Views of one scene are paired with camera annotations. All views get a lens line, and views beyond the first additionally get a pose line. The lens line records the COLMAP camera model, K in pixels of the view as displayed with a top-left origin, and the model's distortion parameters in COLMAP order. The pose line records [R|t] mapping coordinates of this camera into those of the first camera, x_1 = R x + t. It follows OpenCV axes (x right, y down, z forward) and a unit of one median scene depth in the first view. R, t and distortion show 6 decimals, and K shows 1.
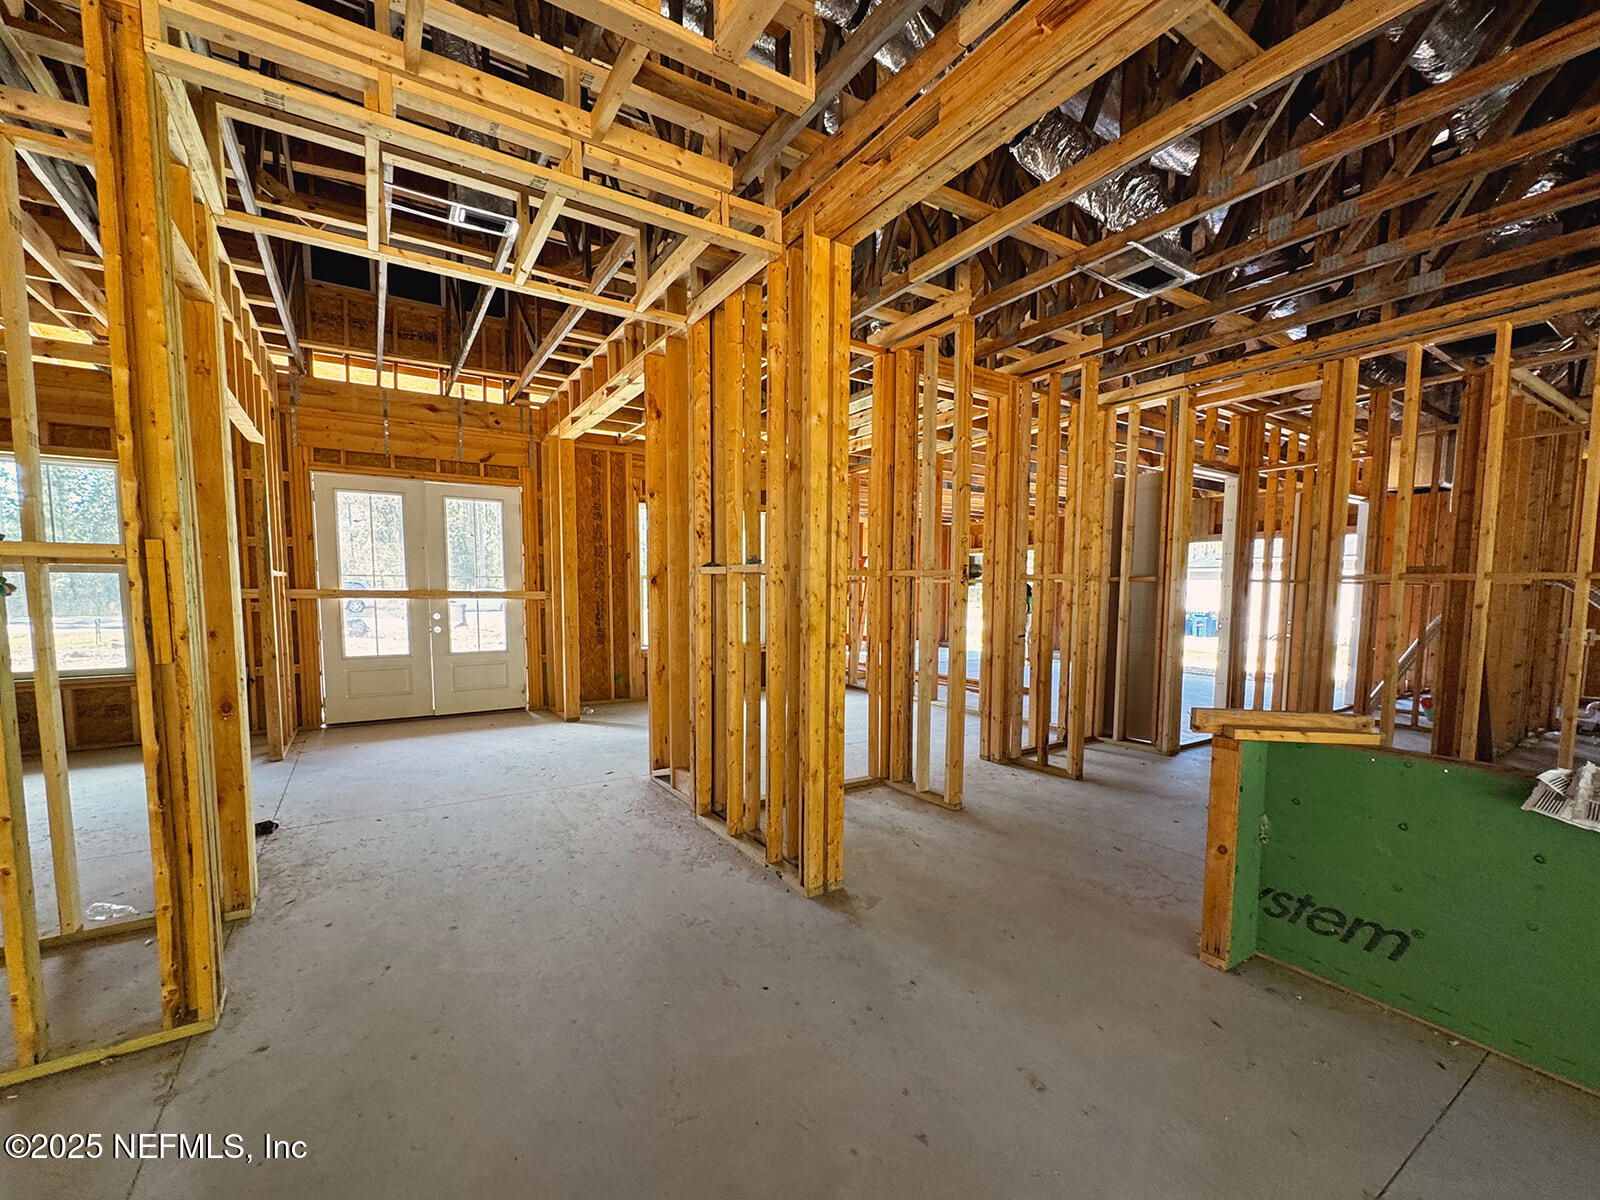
lens RADIAL K [[668.8, 0, 802.2], [0, 668.8, 640.5], [0, 0, 1]] dist [-0.002626, -0.000063]
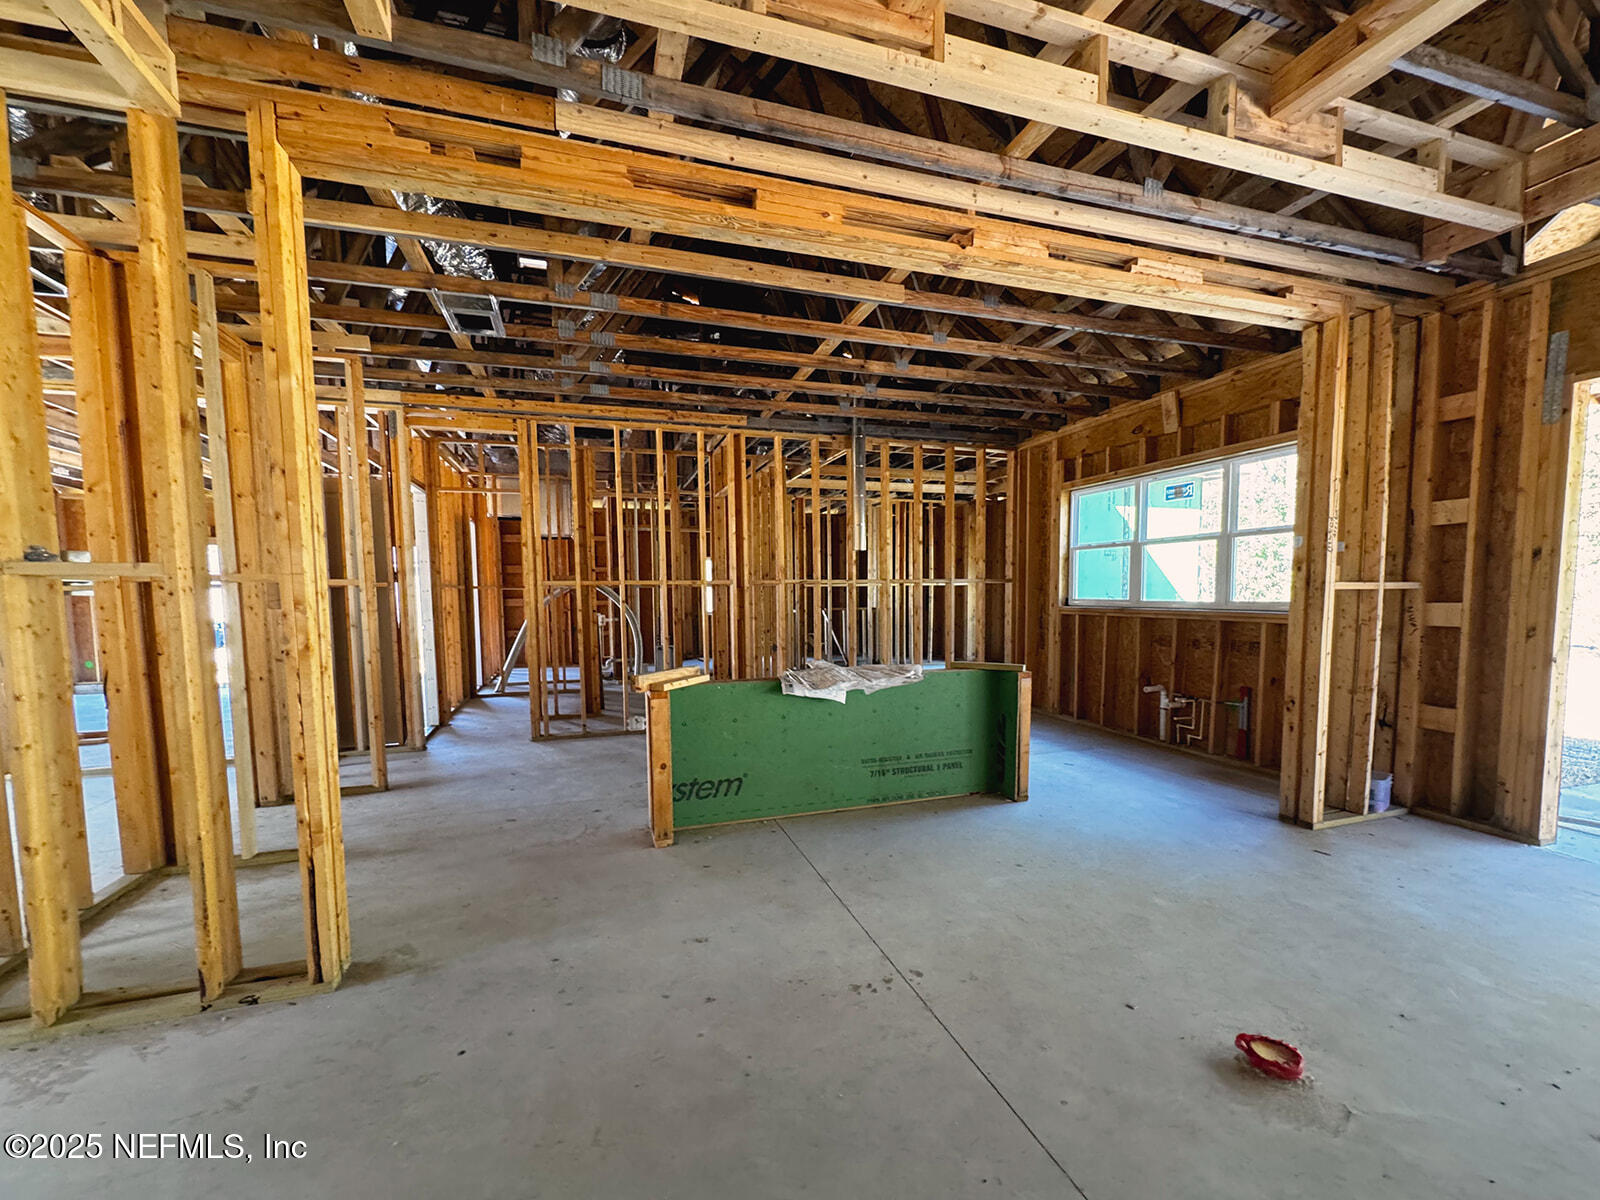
lens RADIAL K [[668.8, 0, 802.2], [0, 668.8, 640.5], [0, 0, 1]] dist [-0.002626, -0.000063]
pose [[0.257025, -0.080998, 0.963004, -0.573406], [0.088839, 0.994242, 0.059915, -0.022551], [-0.962313, 0.070153, 0.262741, 0.235790]]
